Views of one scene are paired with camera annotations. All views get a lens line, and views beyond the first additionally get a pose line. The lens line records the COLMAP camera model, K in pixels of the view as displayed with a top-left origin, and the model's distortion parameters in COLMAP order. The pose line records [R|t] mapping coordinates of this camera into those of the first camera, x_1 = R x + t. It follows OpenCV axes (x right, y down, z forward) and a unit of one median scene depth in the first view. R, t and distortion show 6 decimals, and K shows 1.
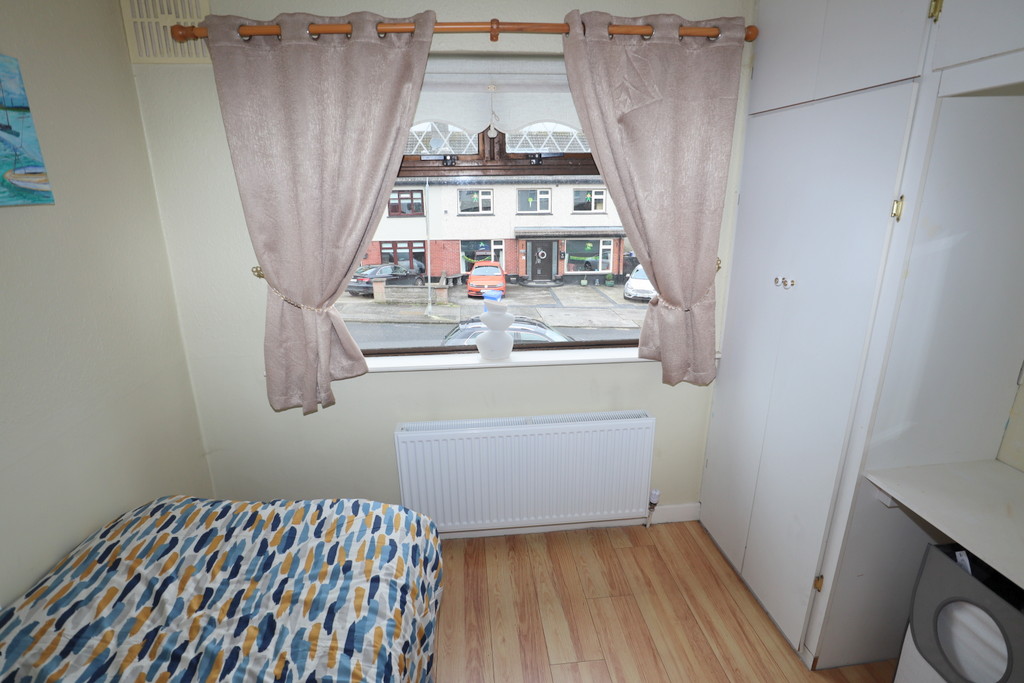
lens RADIAL K [[518.0, 0, 512.3], [0, 518.0, 337.6], [0, 0, 1]] dist [-0.024973, 0.002283]
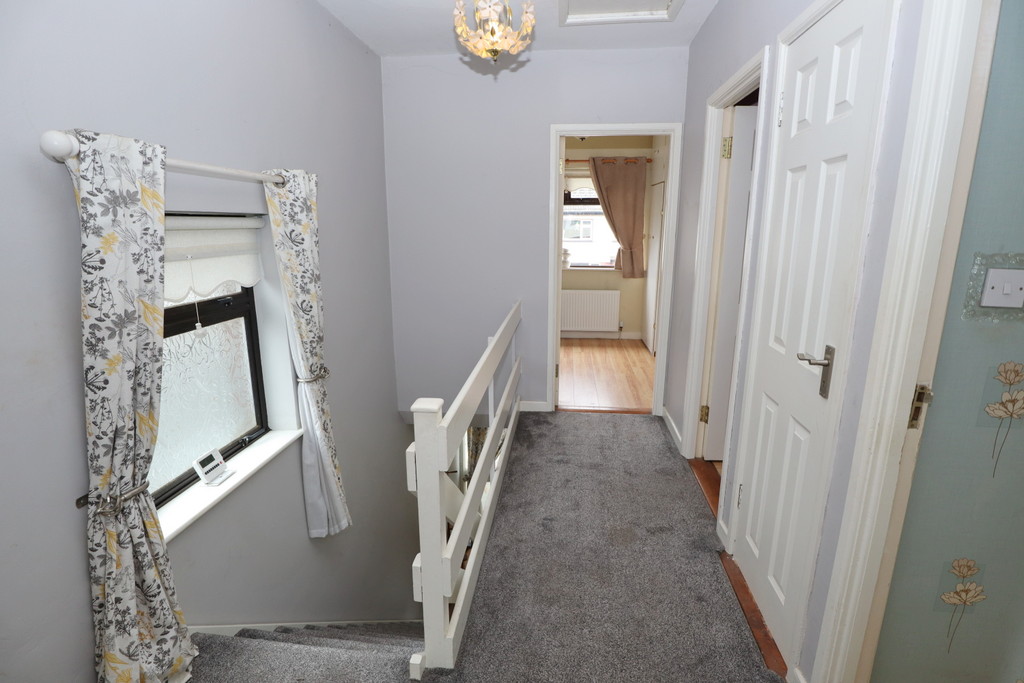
lens RADIAL K [[518.0, 0, 512.3], [0, 518.0, 337.6], [0, 0, 1]] dist [-0.024973, 0.002283]
pose [[0.980511, 0.045428, -0.191138, 0.253666], [-0.056459, 0.997015, -0.052666, 0.584708], [0.188174, 0.062431, 0.980149, -1.824367]]
